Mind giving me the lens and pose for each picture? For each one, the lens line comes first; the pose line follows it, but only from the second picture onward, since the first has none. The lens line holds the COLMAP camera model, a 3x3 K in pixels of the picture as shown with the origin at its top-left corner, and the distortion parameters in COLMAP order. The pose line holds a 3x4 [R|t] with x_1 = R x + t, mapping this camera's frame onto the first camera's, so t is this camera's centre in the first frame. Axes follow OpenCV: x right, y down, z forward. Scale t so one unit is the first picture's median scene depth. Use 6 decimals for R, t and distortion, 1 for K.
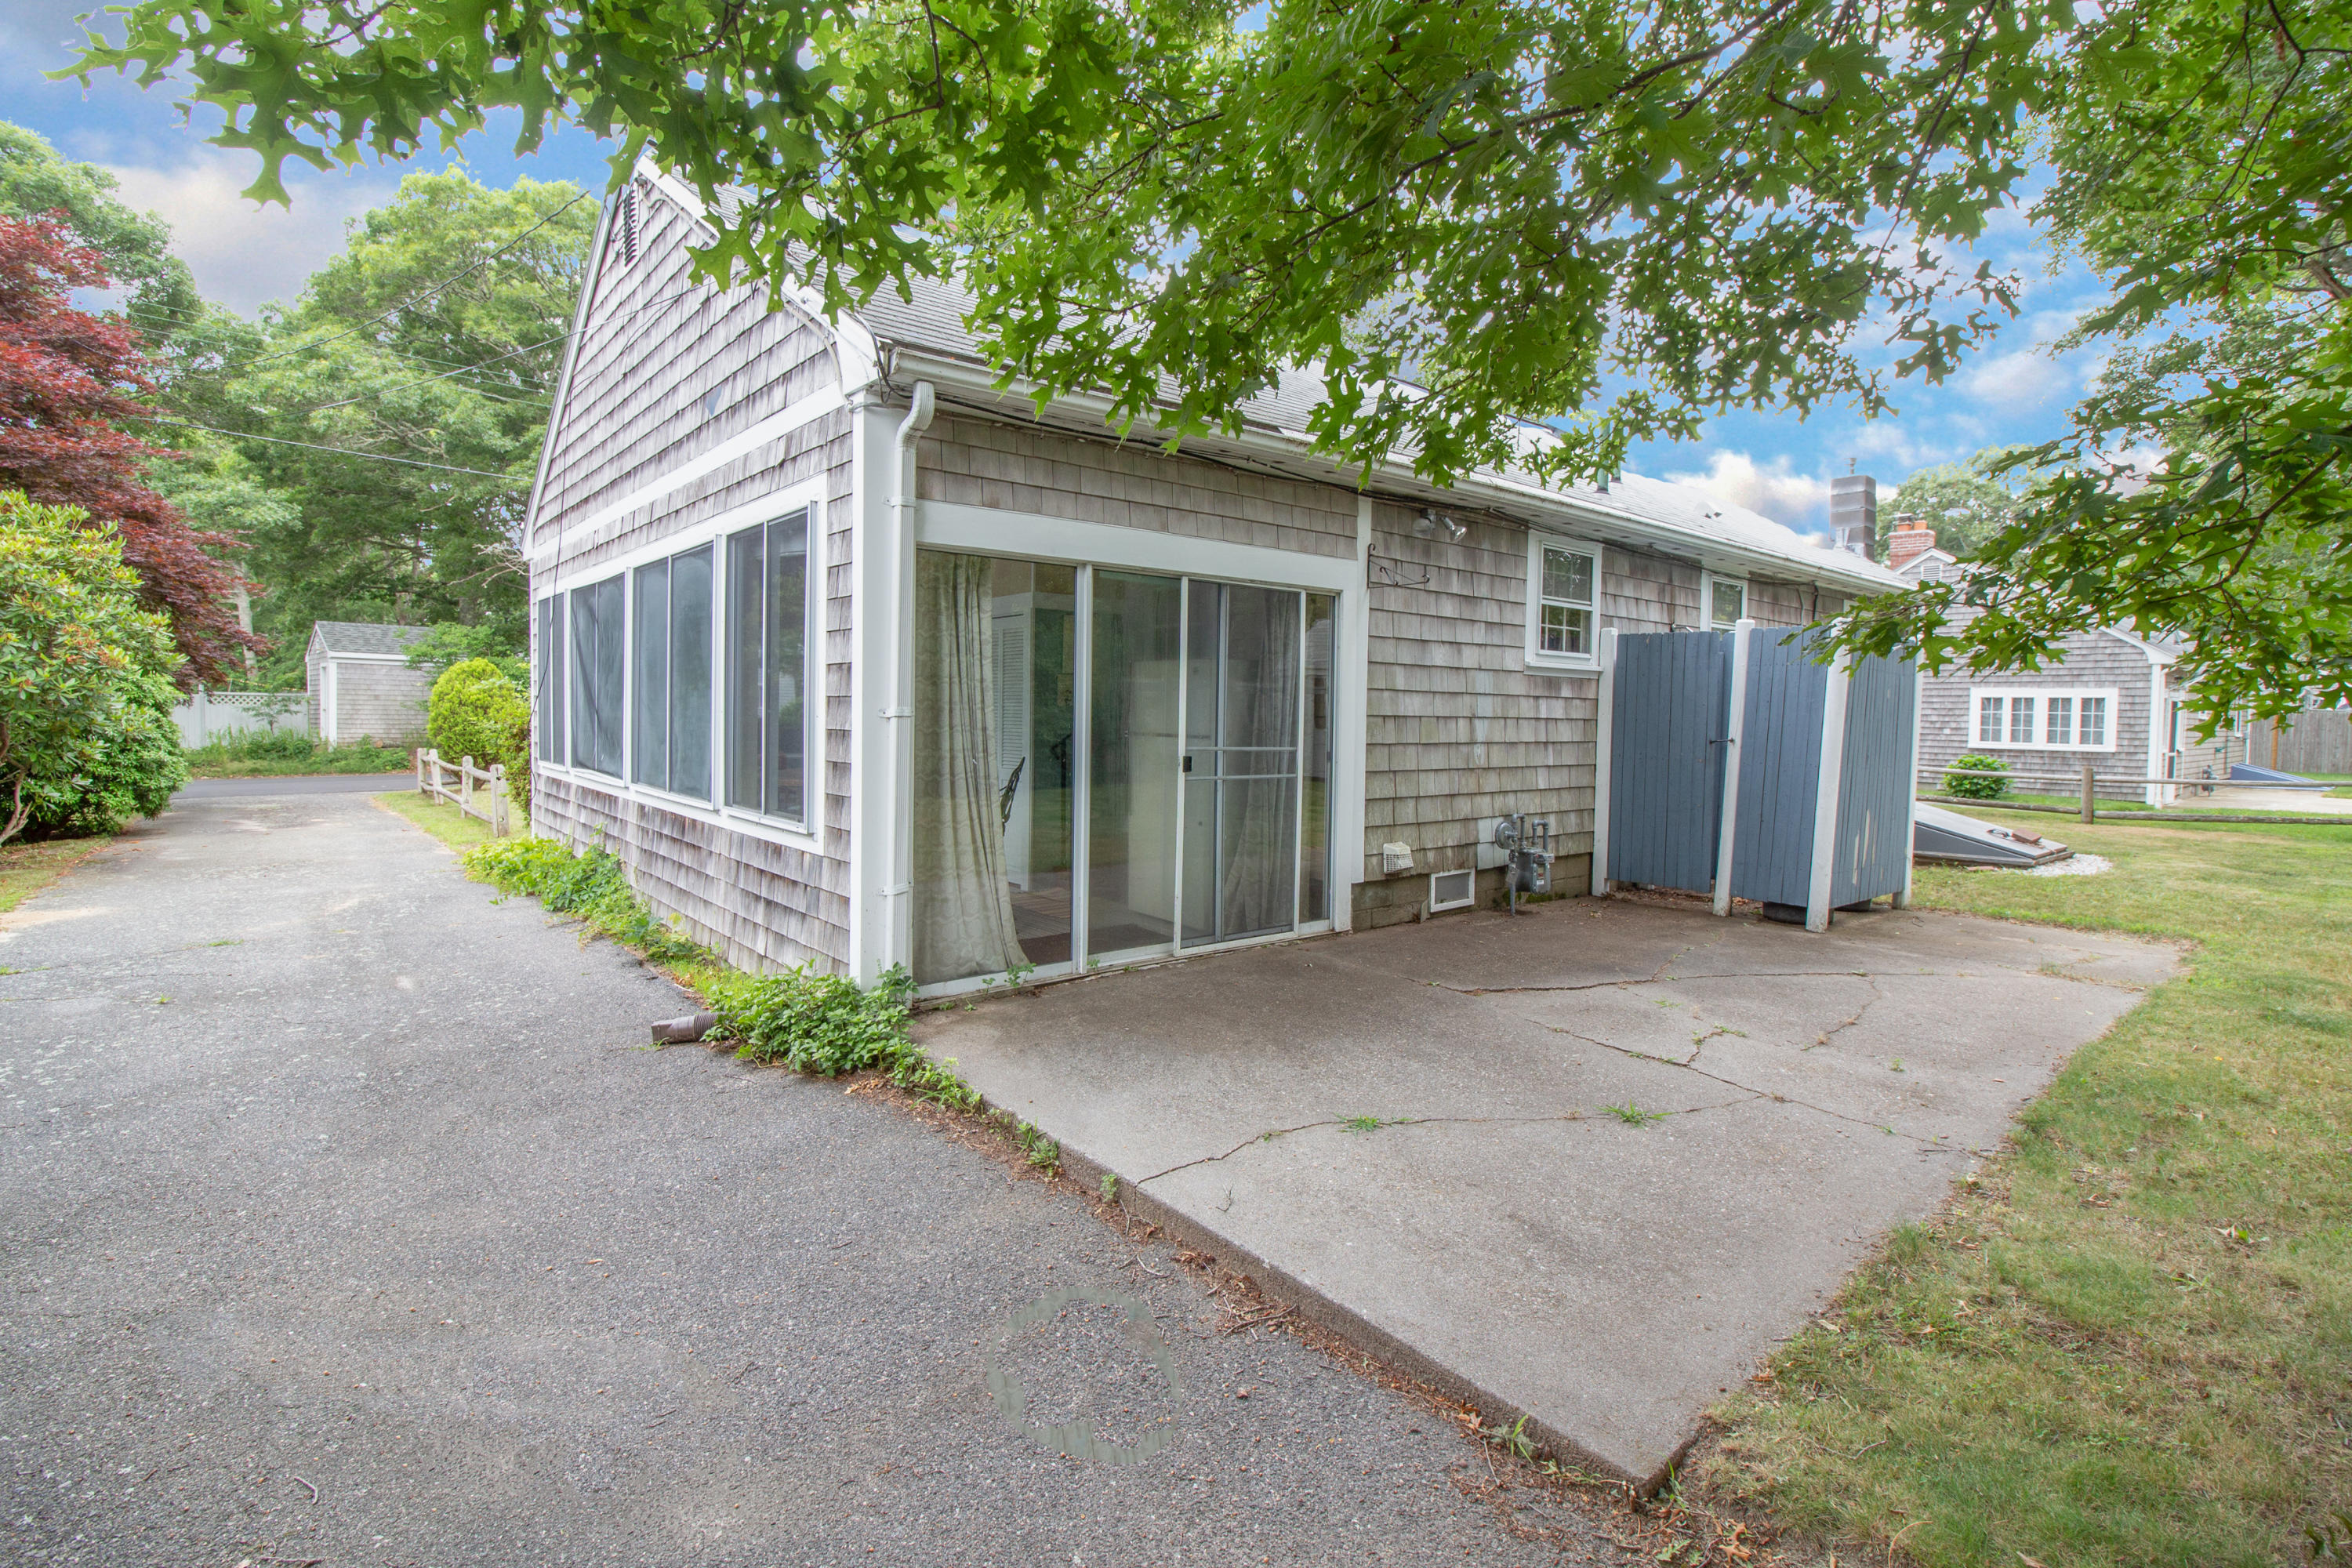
lens RADIAL K [[1089.9, 0, 1183.4], [0, 1089.9, 763.1], [0, 0, 1]] dist [-0.010839, -0.005965]
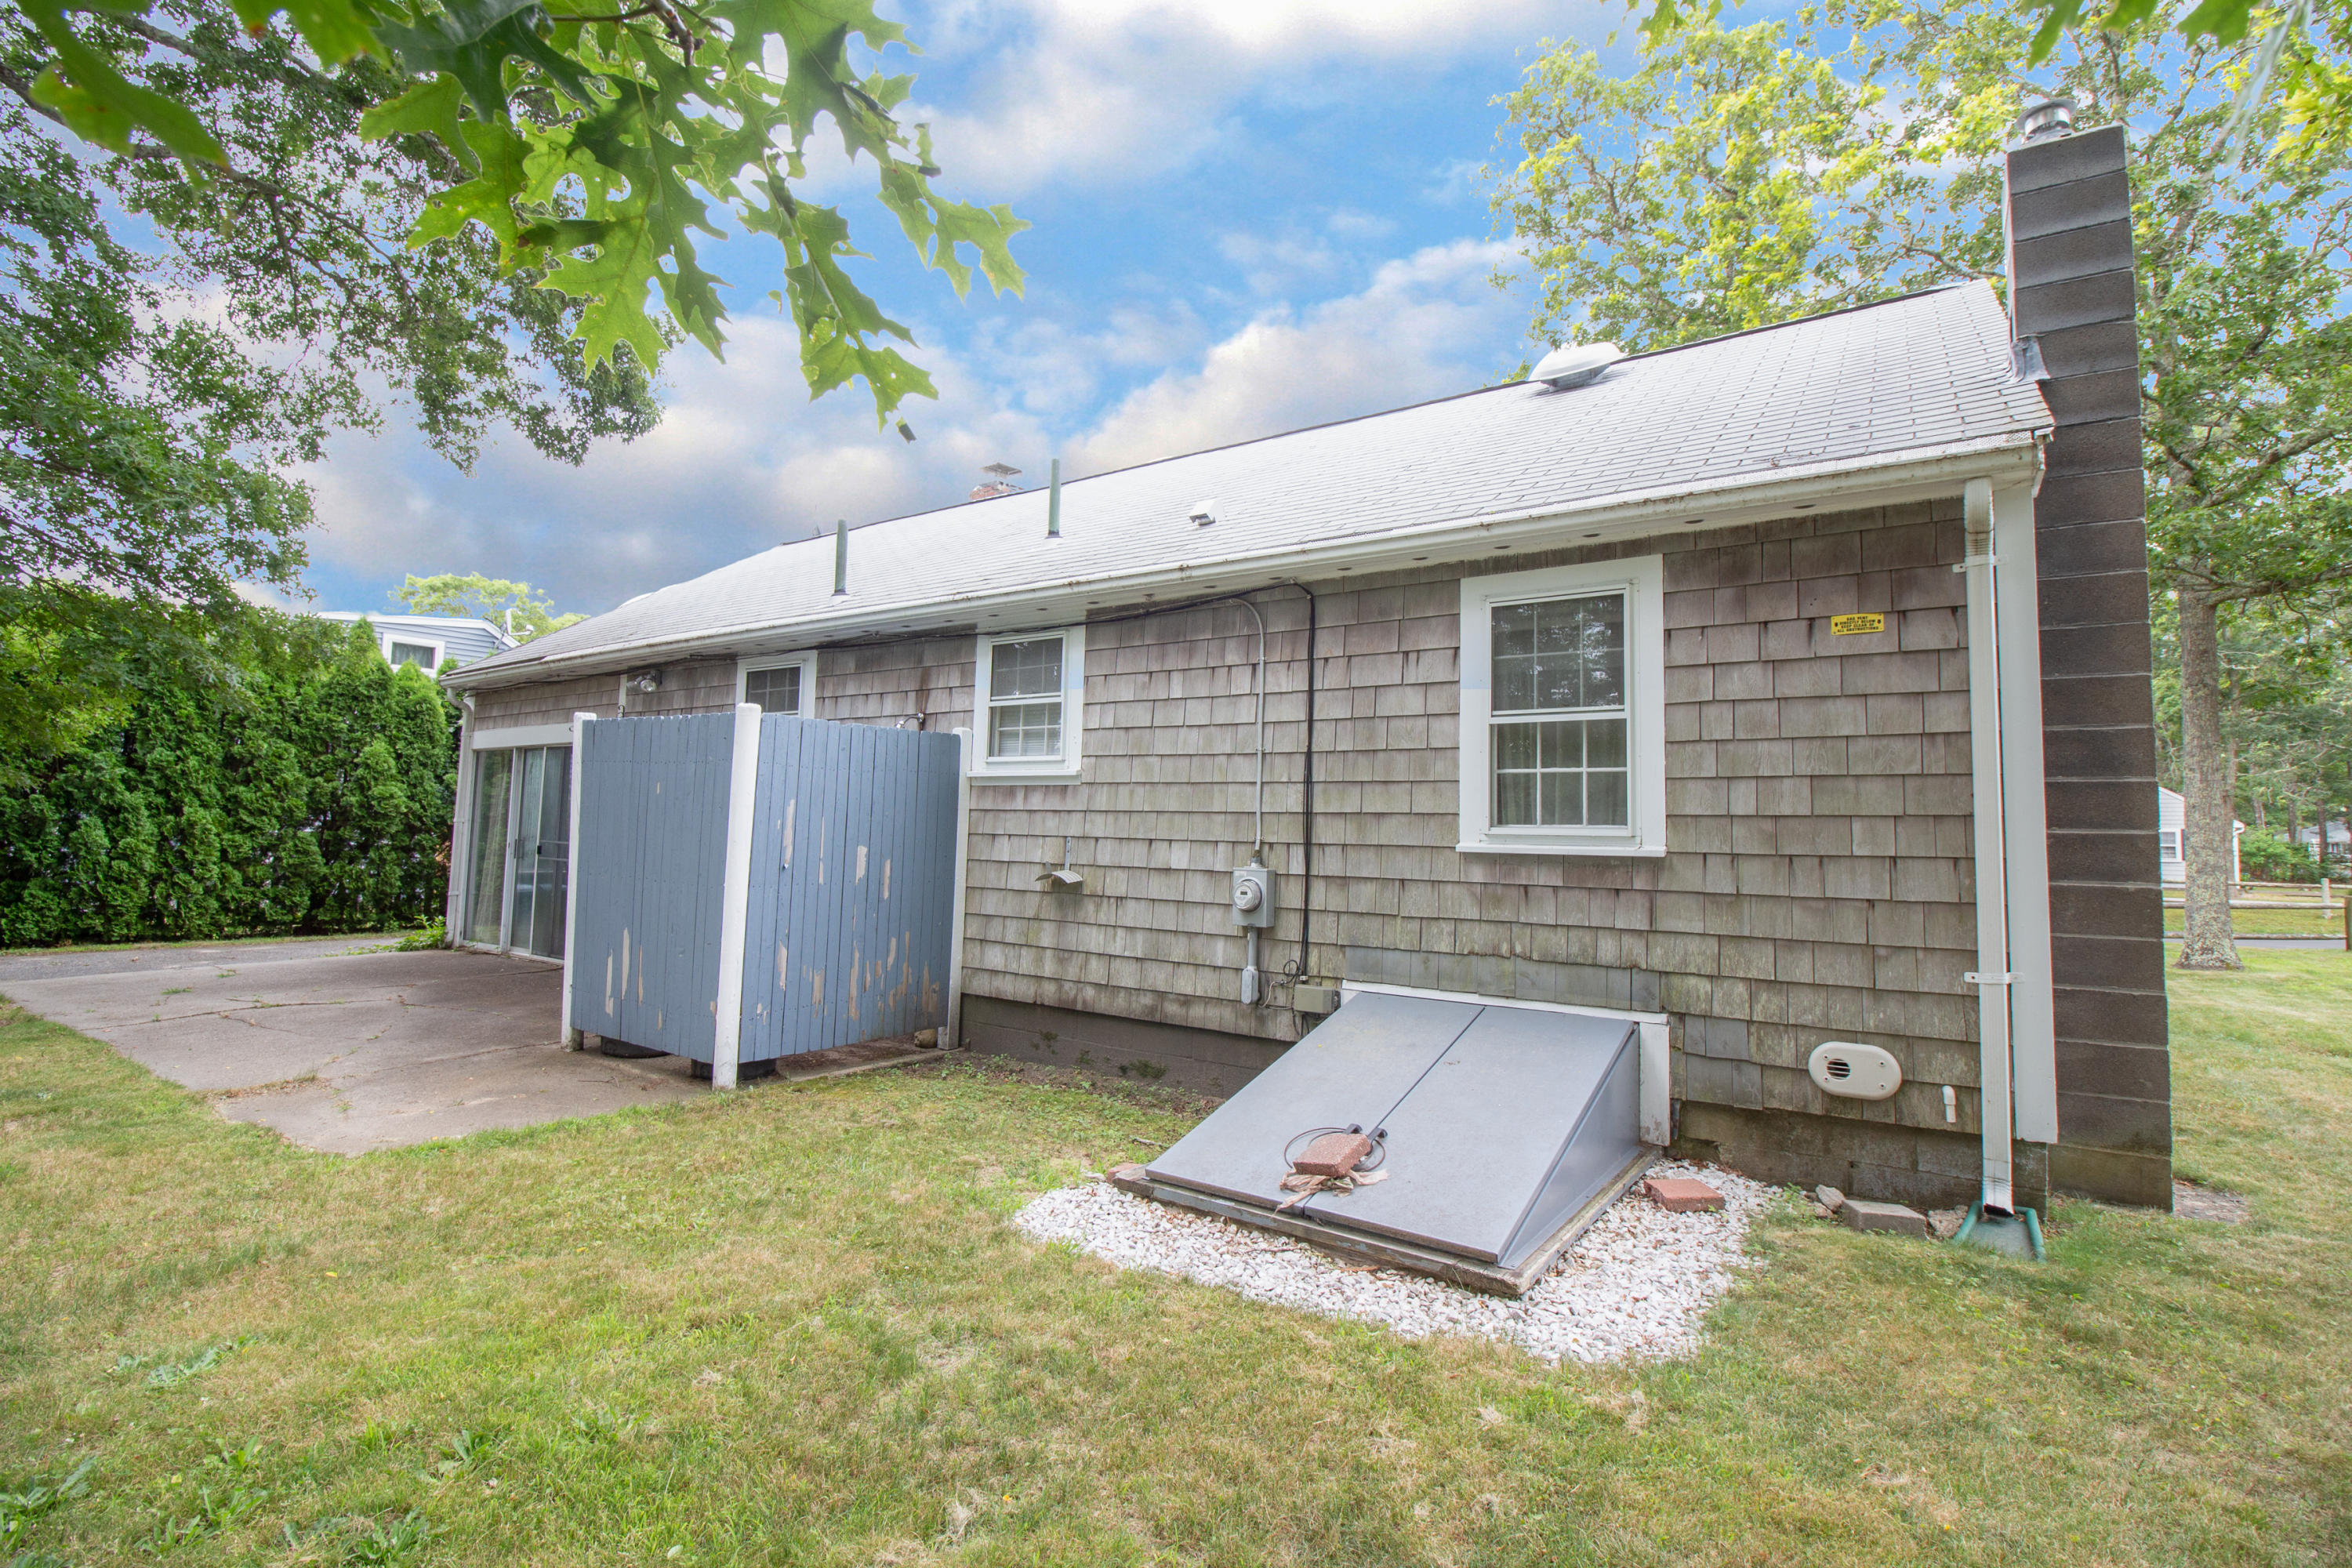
lens RADIAL K [[1089.9, 0, 1173.0], [0, 1089.9, 789.0], [0, 0, 1]] dist [-0.010839, -0.005965]
pose [[0.280444, -0.062725, -0.957819, 1.603673], [-0.079591, 0.992907, -0.088326, -0.018748], [0.956565, 0.101004, 0.273463, 1.203776]]
